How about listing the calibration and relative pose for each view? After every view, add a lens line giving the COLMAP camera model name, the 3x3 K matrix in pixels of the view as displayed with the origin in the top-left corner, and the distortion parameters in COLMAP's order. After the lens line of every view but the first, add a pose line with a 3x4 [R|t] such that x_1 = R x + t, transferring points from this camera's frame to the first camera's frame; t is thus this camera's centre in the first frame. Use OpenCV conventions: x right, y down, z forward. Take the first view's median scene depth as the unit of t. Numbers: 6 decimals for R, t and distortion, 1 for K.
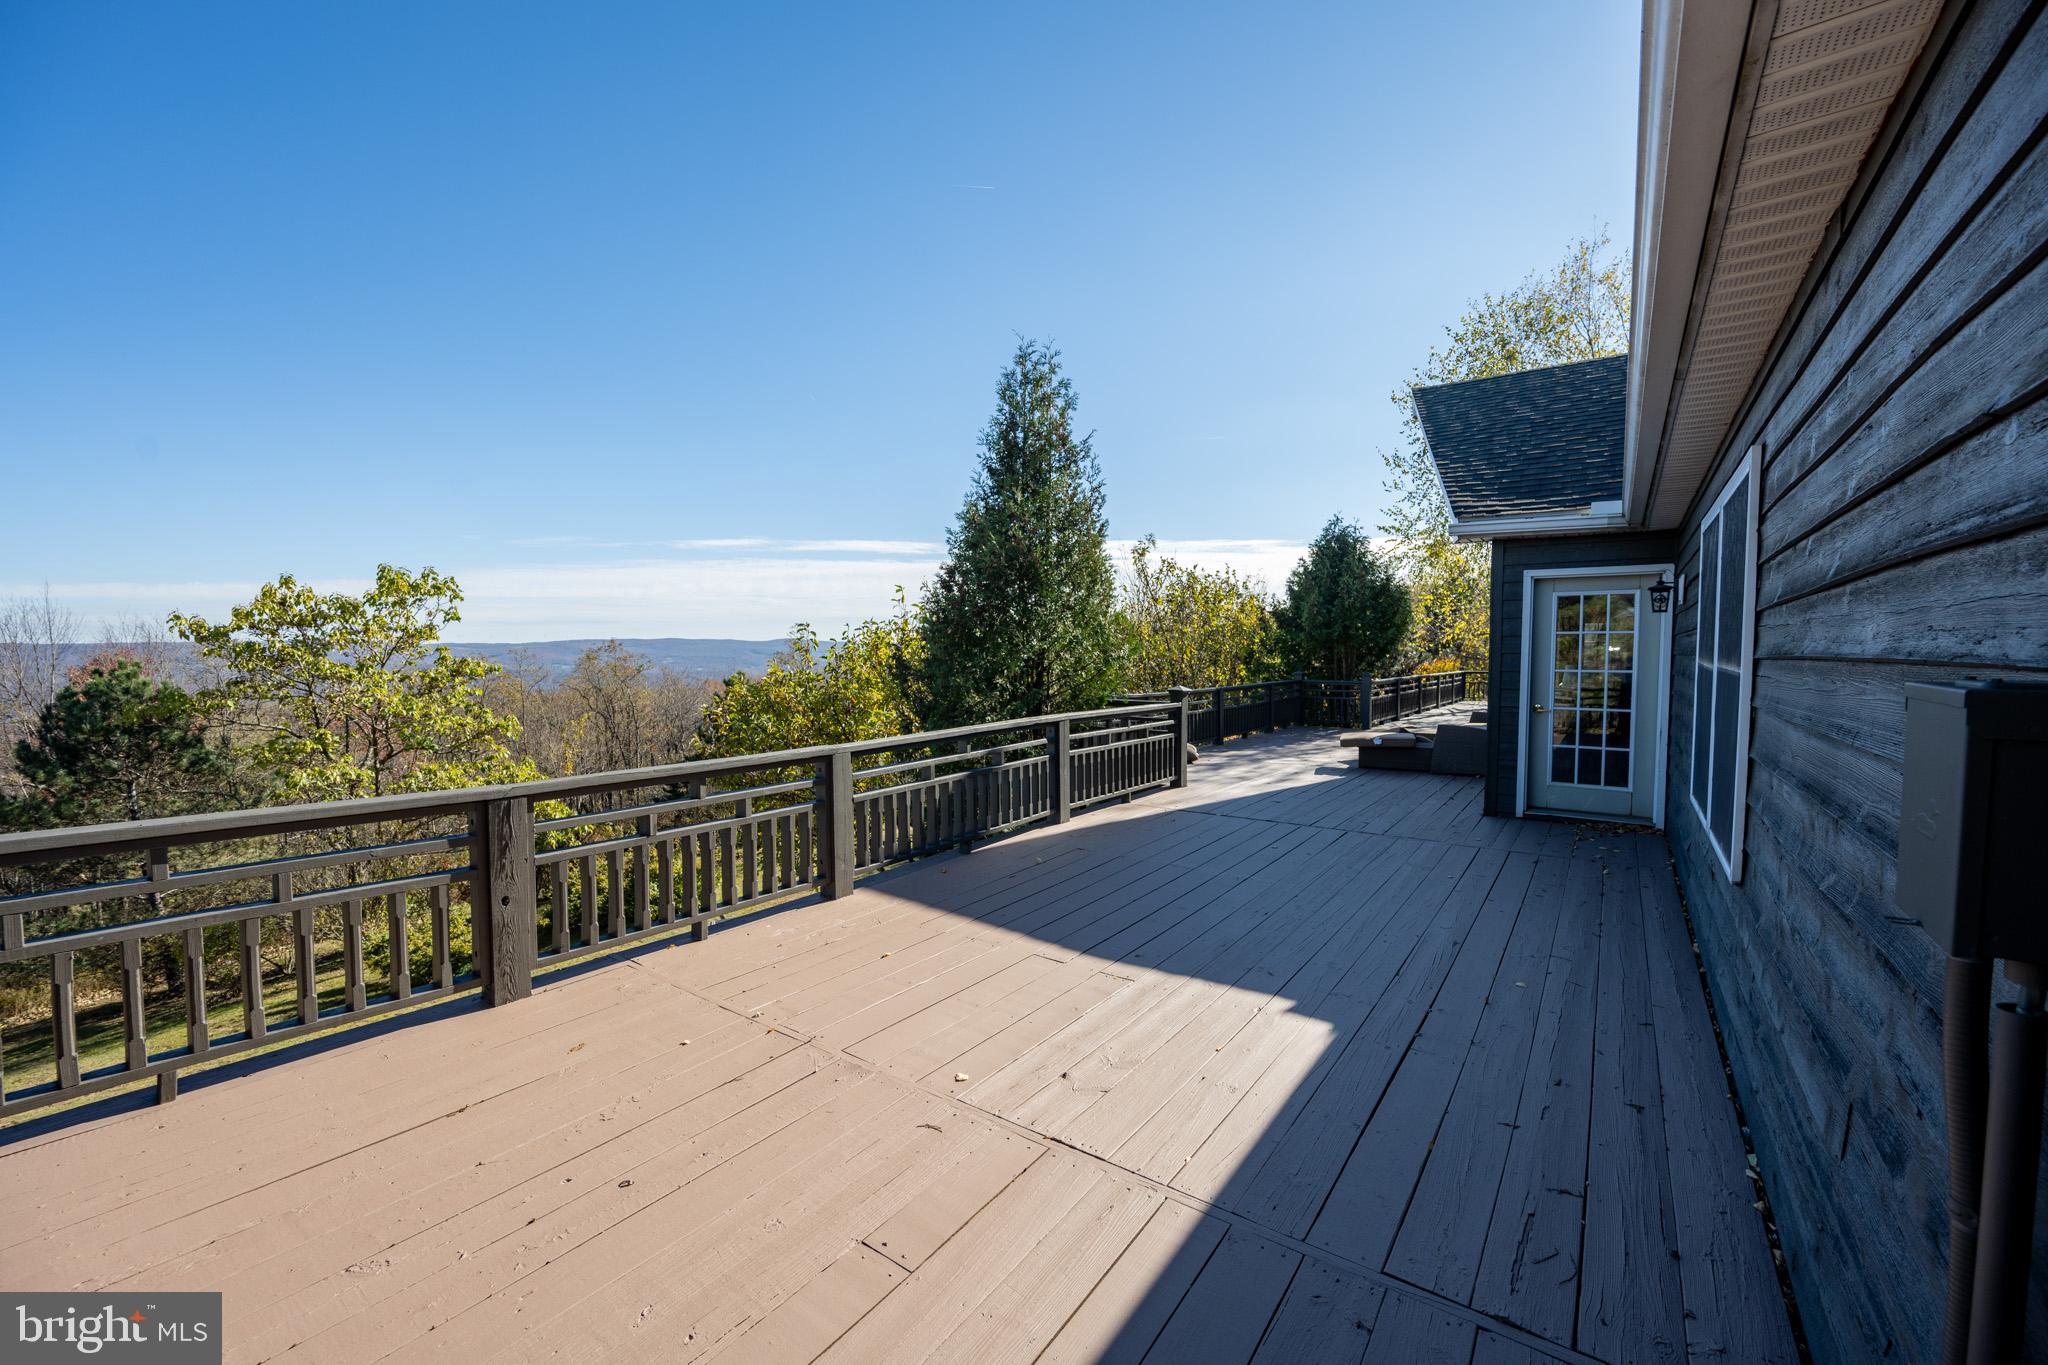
lens RADIAL K [[822.5, 0, 1026.6], [0, 822.5, 693.7], [0, 0, 1]] dist [-0.002848, 0.000585]
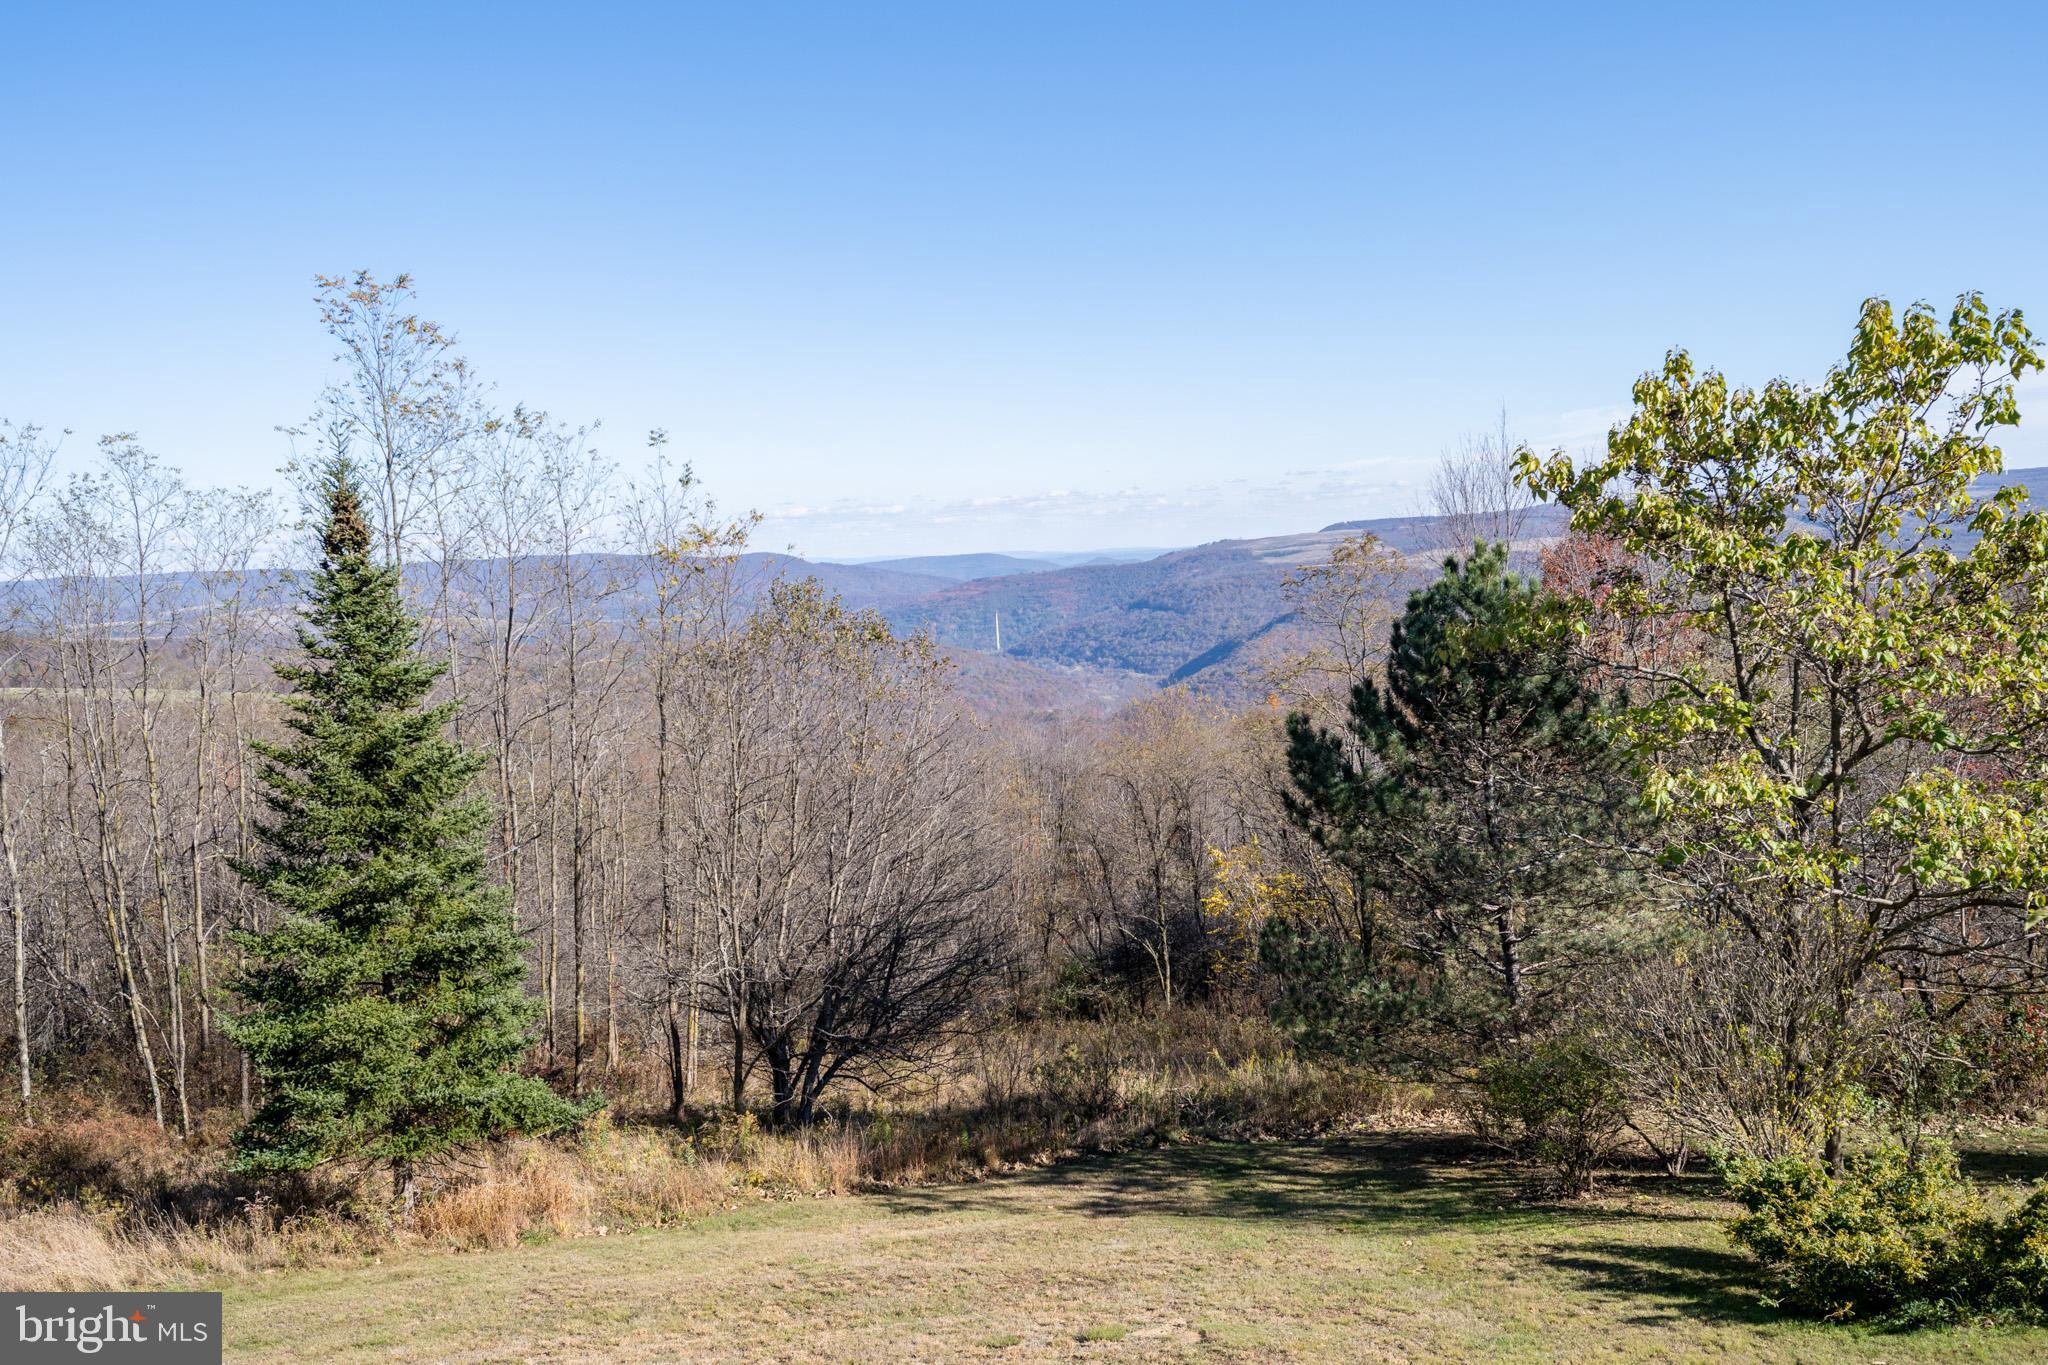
lens RADIAL K [[1867.1, 0, 1019.3], [0, 1867.1, 778.4], [0, 0, 1]] dist [-0.025670, 0.000000]
pose [[0.345614, 0.097747, -0.933272, -0.049129], [0.005521, 0.994331, 0.106187, -0.045216], [0.938360, -0.041853, 0.343115, 0.712103]]
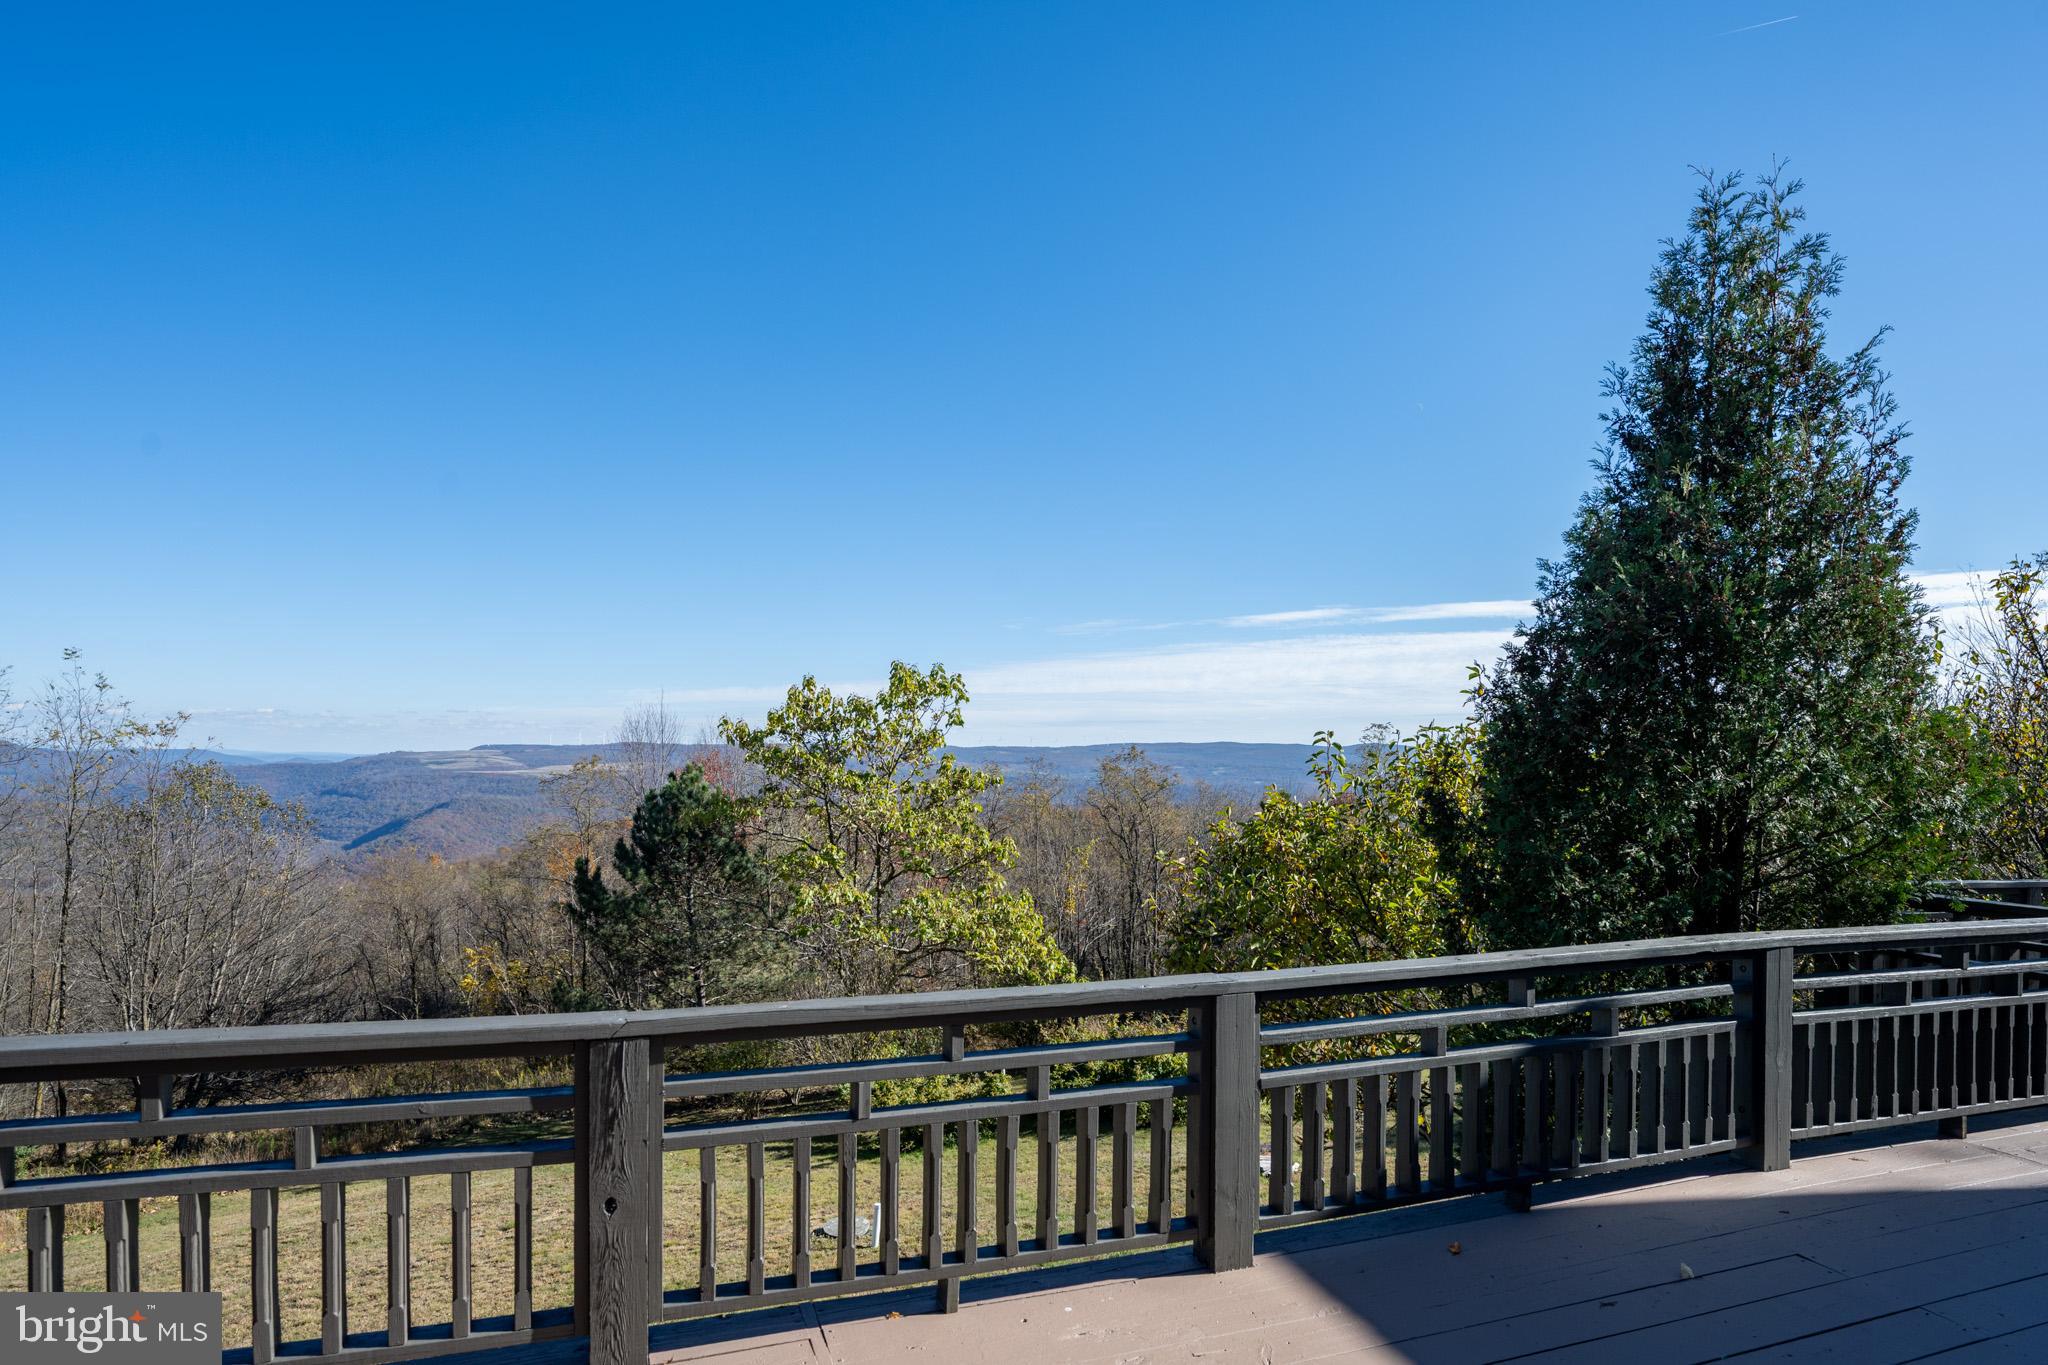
lens RADIAL K [[1123.5, 0, 1021.9], [0, 1123.5, 777.0], [0, 0, 1]] dist [-0.001321, -0.002410]
pose [[0.829940, 0.021773, -0.557428, 0.036003], [-0.042029, 0.998839, -0.023561, -0.026729], [0.556267, 0.042983, 0.829891, 0.202500]]
